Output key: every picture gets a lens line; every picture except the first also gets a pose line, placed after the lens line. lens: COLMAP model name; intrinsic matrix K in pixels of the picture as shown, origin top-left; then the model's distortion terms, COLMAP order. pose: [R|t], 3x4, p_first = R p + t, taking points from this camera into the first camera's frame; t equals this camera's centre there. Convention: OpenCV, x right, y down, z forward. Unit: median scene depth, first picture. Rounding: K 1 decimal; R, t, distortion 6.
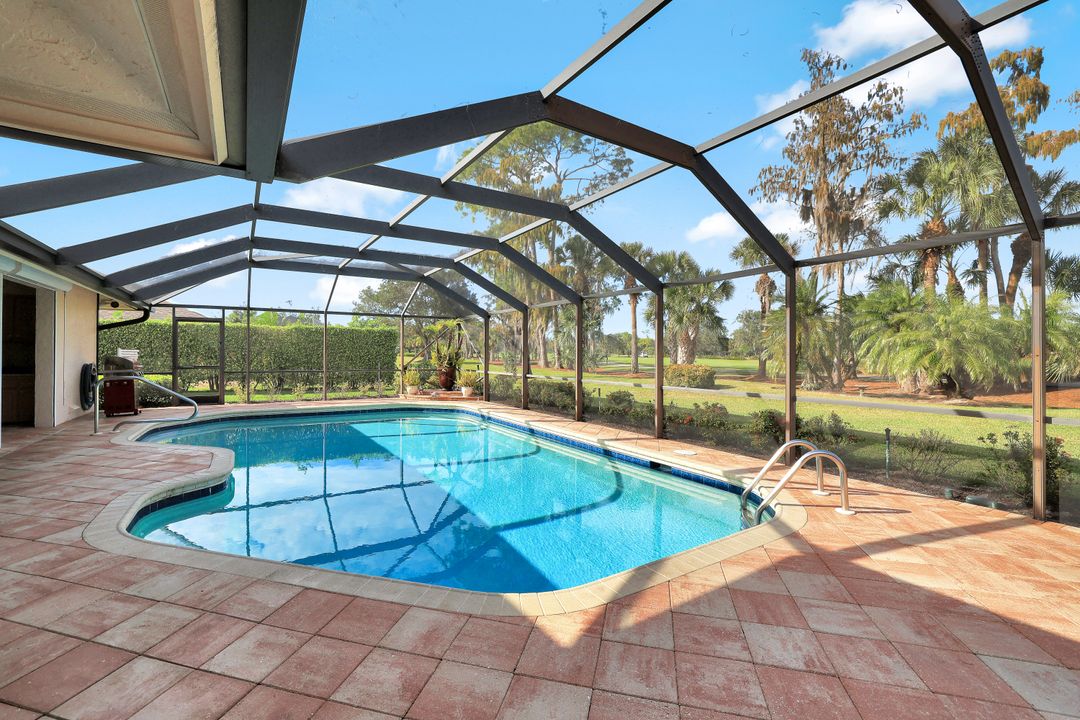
lens RADIAL K [[459.0, 0, 532.0], [0, 459.0, 352.4], [0, 0, 1]] dist [-0.020473, 0.000327]
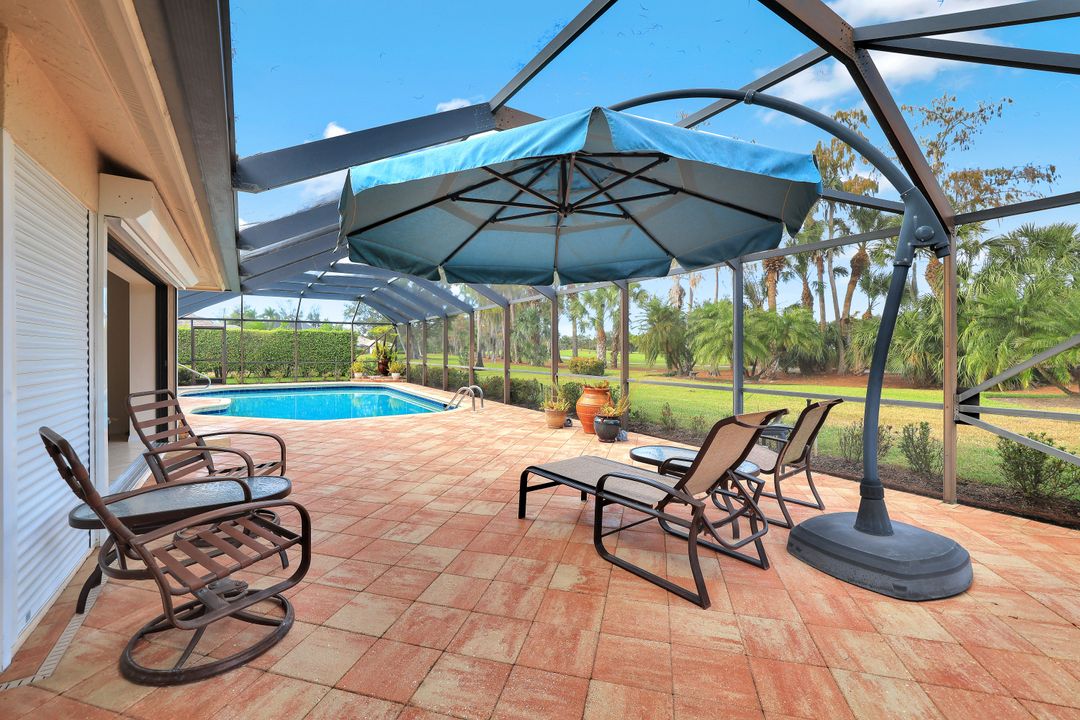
lens RADIAL K [[459.0, 0, 532.0], [0, 459.0, 352.4], [0, 0, 1]] dist [-0.020473, 0.000327]
pose [[0.999976, -0.006609, -0.002186, 0.296388], [0.006623, 0.999960, 0.006078, 0.005952], [0.002146, -0.006092, 0.999979, -0.439359]]
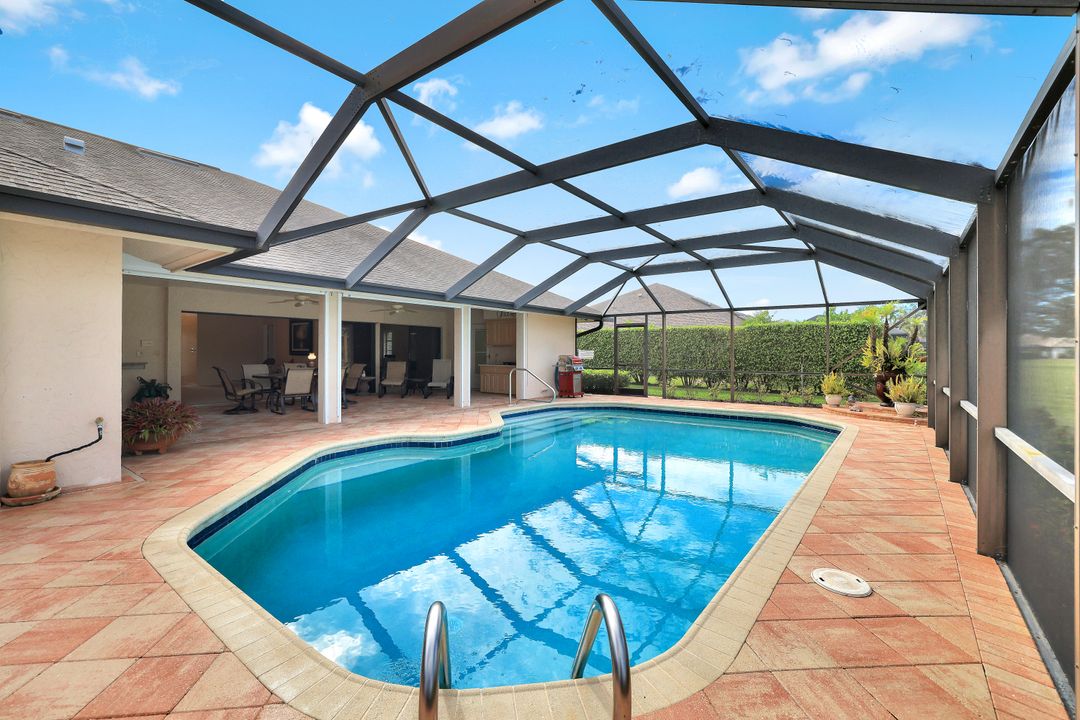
lens RADIAL K [[459.0, 0, 532.0], [0, 459.0, 352.4], [0, 0, 1]] dist [-0.020473, 0.000327]
pose [[0.337286, -0.006289, -0.941381, 0.297825], [0.004733, 0.999976, -0.004984, 0.004728], [0.941390, -0.002775, 0.337308, 0.297034]]
